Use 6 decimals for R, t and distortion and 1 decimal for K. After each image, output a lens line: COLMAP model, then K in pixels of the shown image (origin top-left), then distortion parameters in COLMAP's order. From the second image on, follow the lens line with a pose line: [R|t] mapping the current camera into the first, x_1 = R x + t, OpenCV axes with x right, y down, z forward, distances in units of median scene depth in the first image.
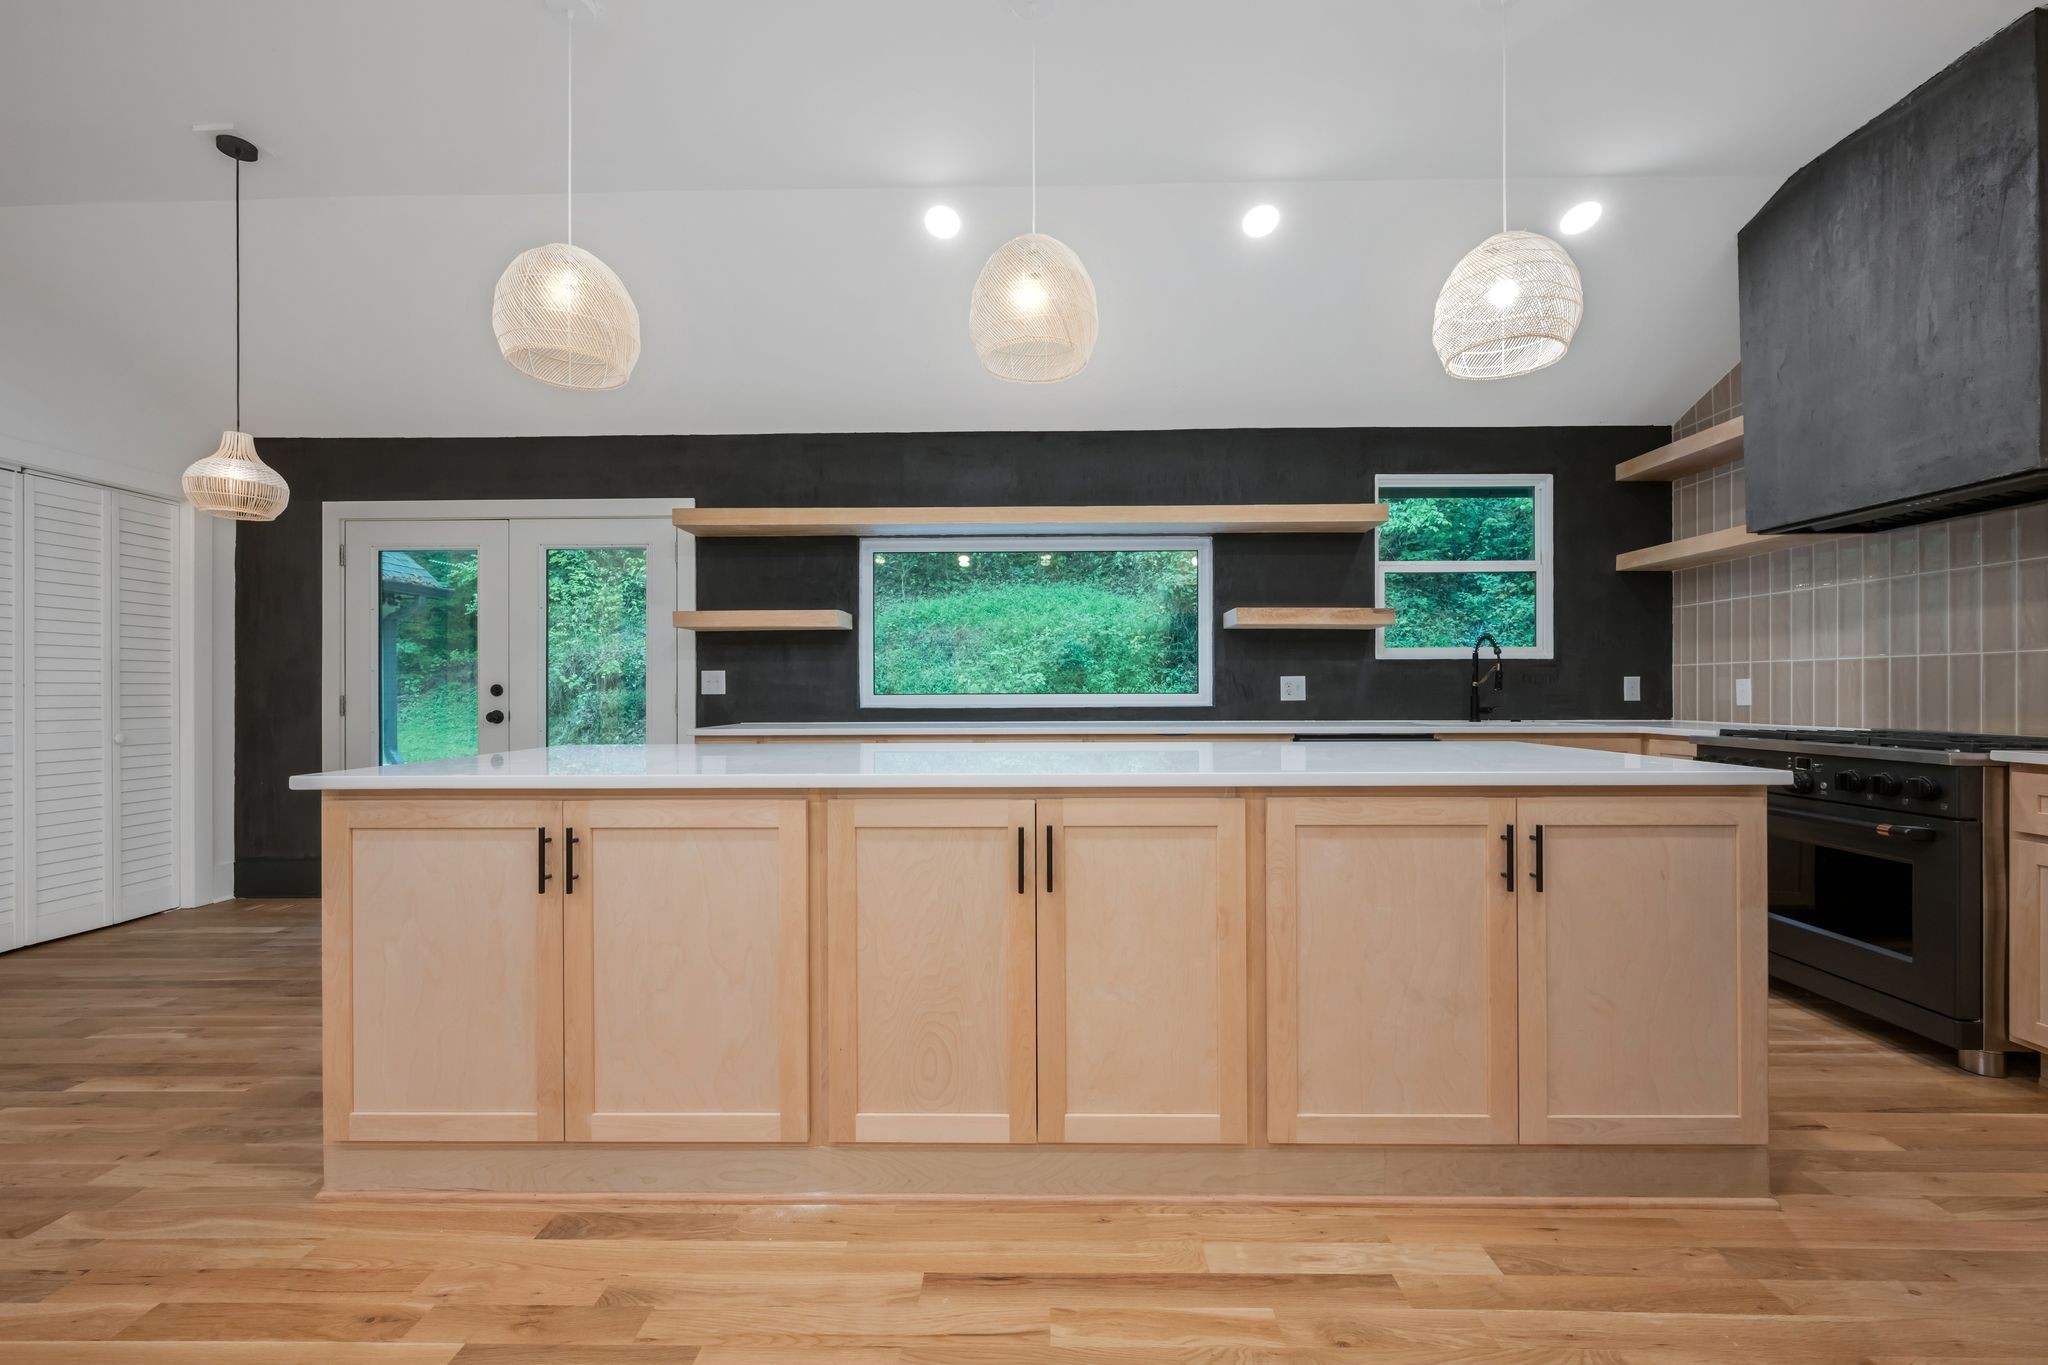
lens RADIAL K [[804.3, 0, 1026.8], [0, 804.3, 689.9], [0, 0, 1]] dist [0.001990, 0.000510]
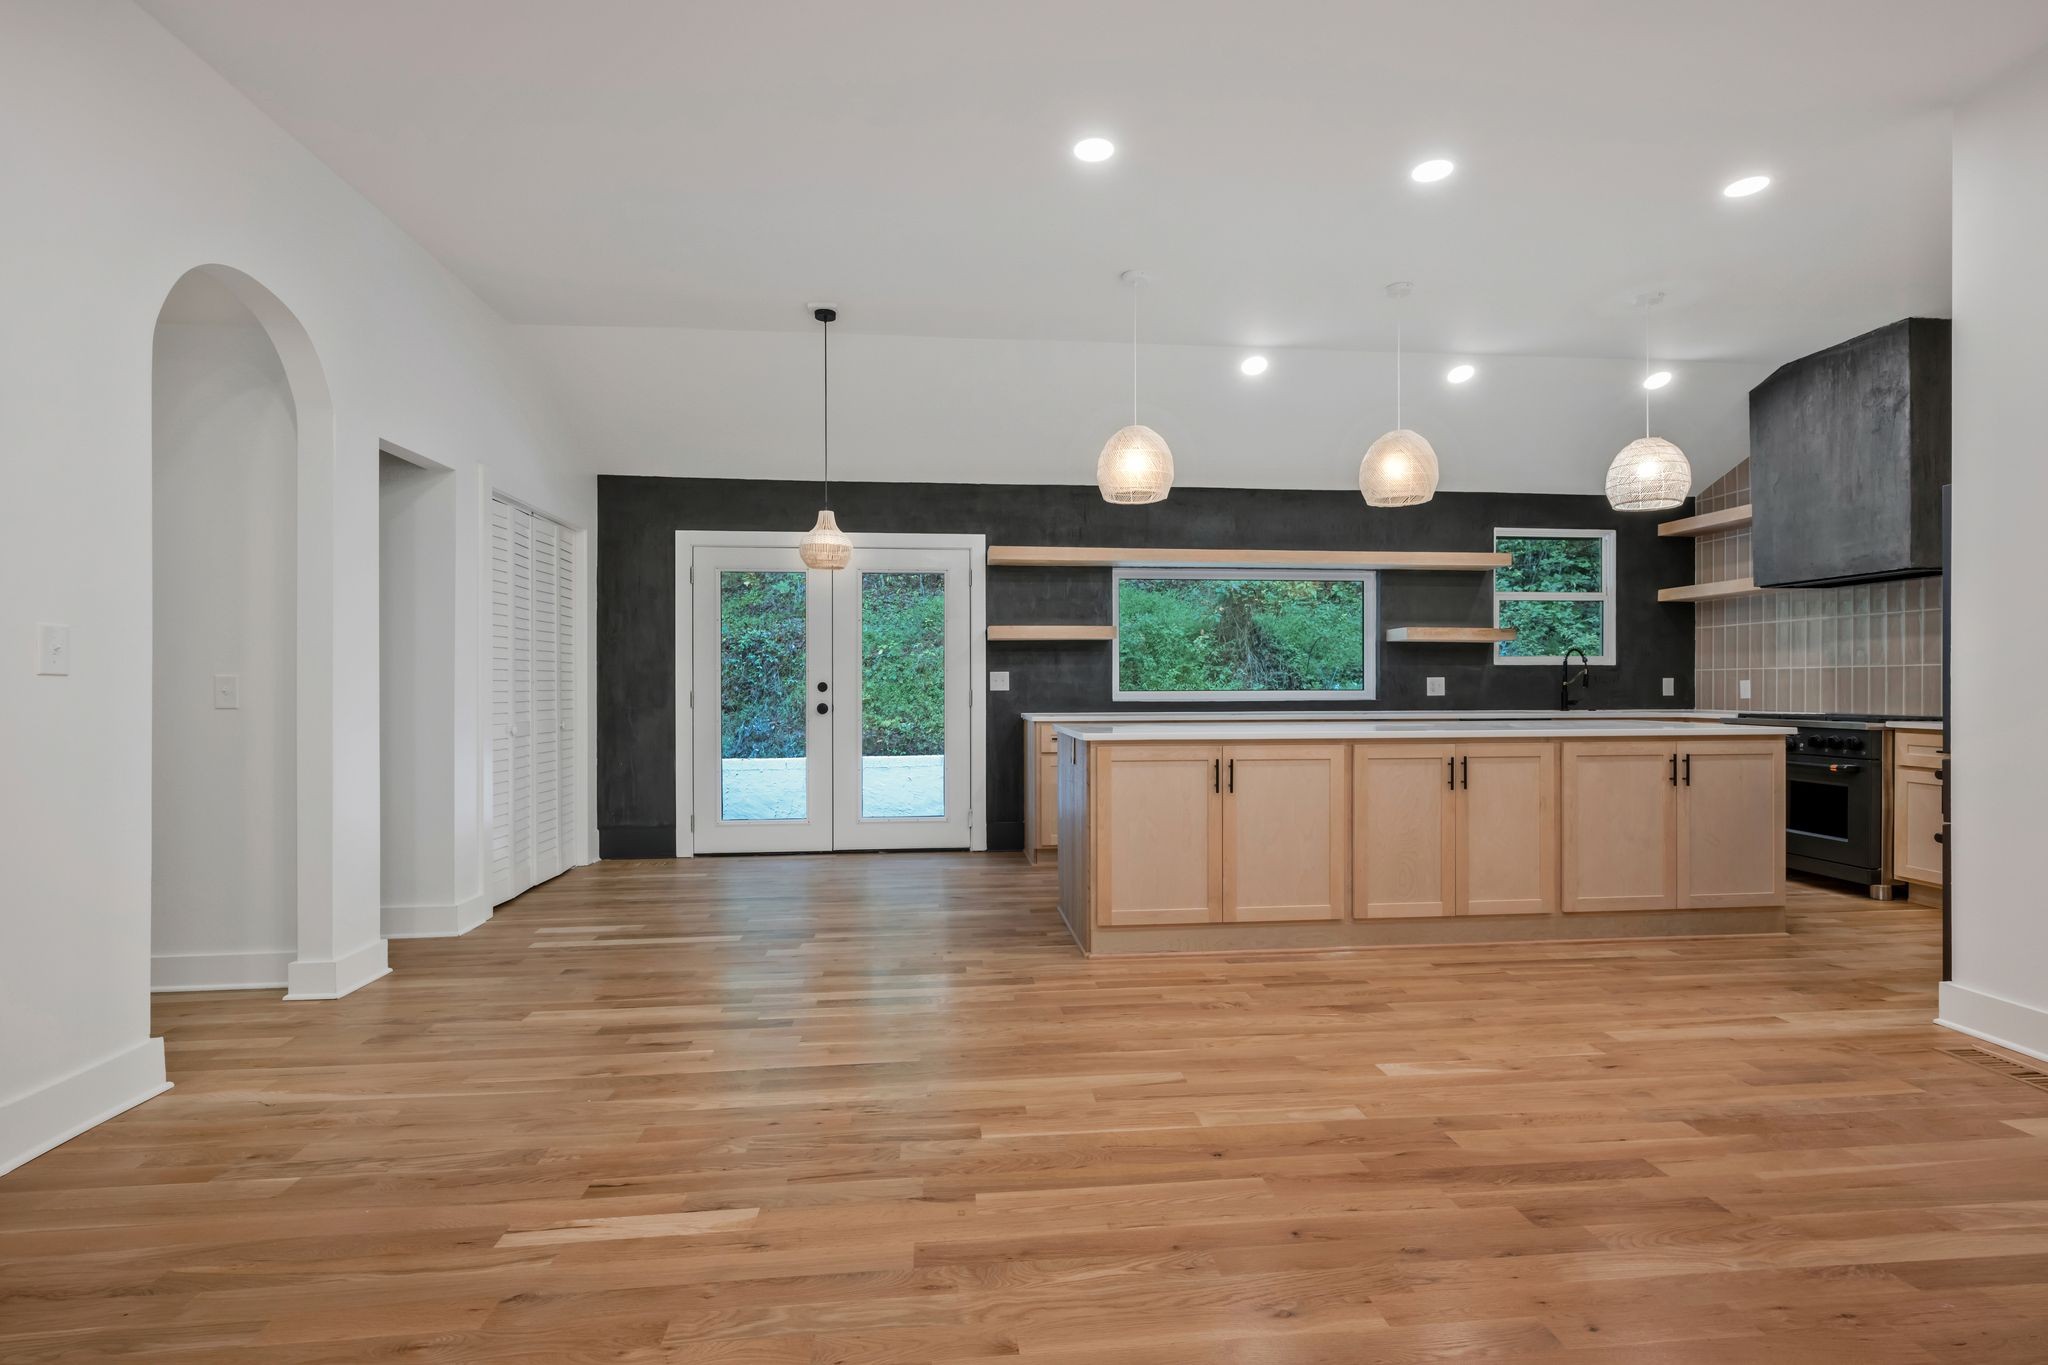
lens RADIAL K [[943.3, 0, 1029.7], [0, 943.3, 689.0], [0, 0, 1]] dist [0.002513, 0.000240]
pose [[0.993211, 0.001024, 0.116319, -0.872862], [-0.001434, 0.999993, 0.003439, -0.003606], [-0.116315, -0.003582, 0.993206, -0.800195]]
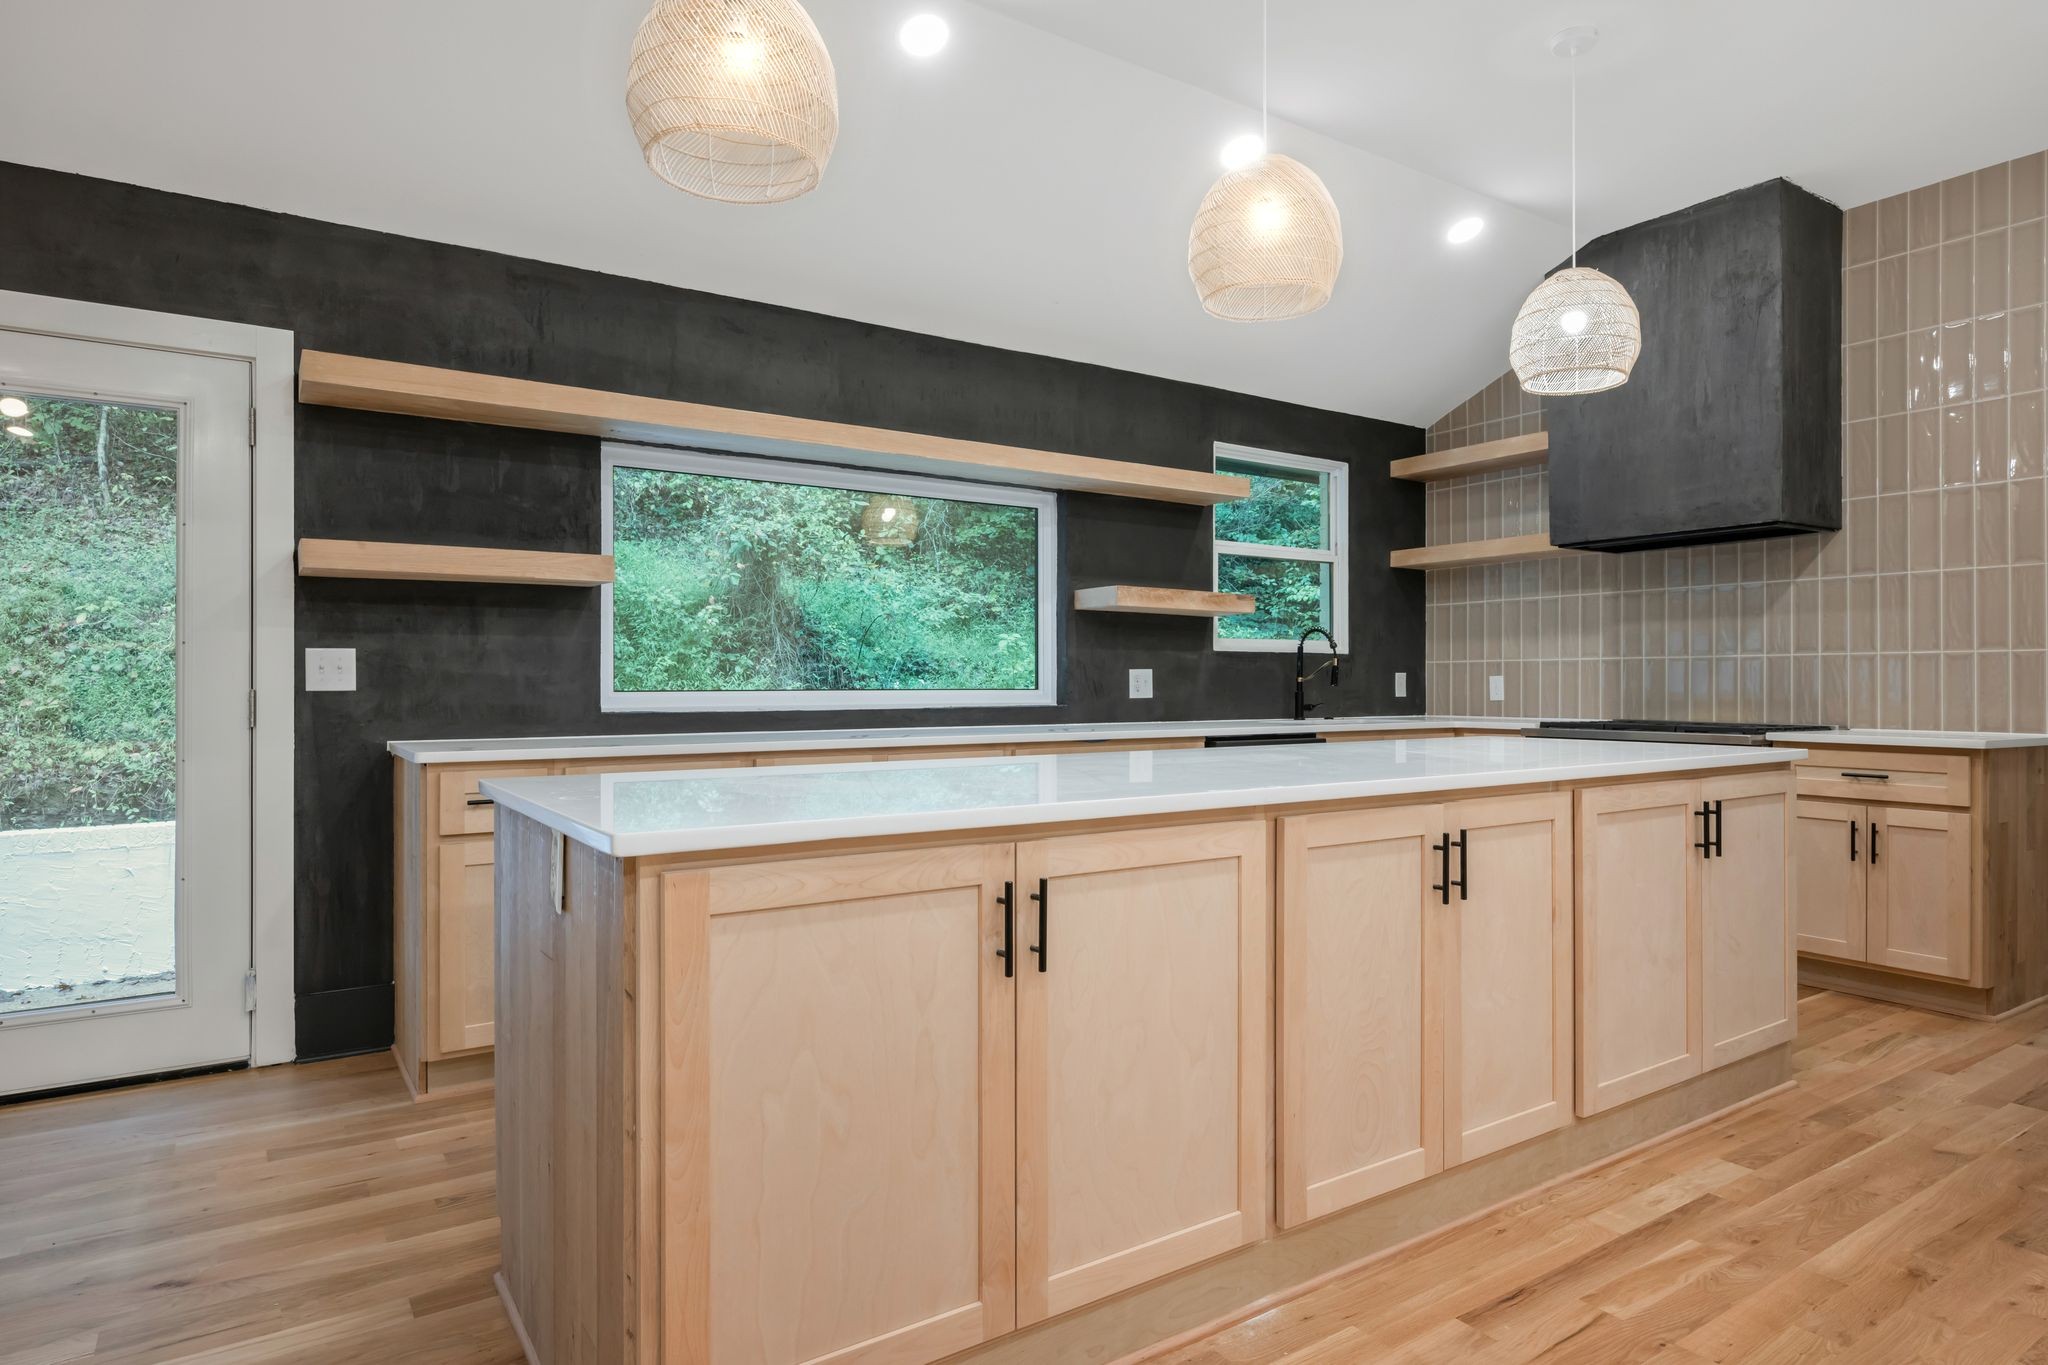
lens RADIAL K [[1166.6, 0, 1033.5], [0, 1166.6, 687.2], [0, 0, 1]] dist [0.001680, -0.001006]
pose [[0.819920, 0.001656, 0.572476, -0.768262], [-0.002595, 0.999996, 0.000824, 0.001873], [-0.572473, -0.002161, 0.819921, 0.110077]]
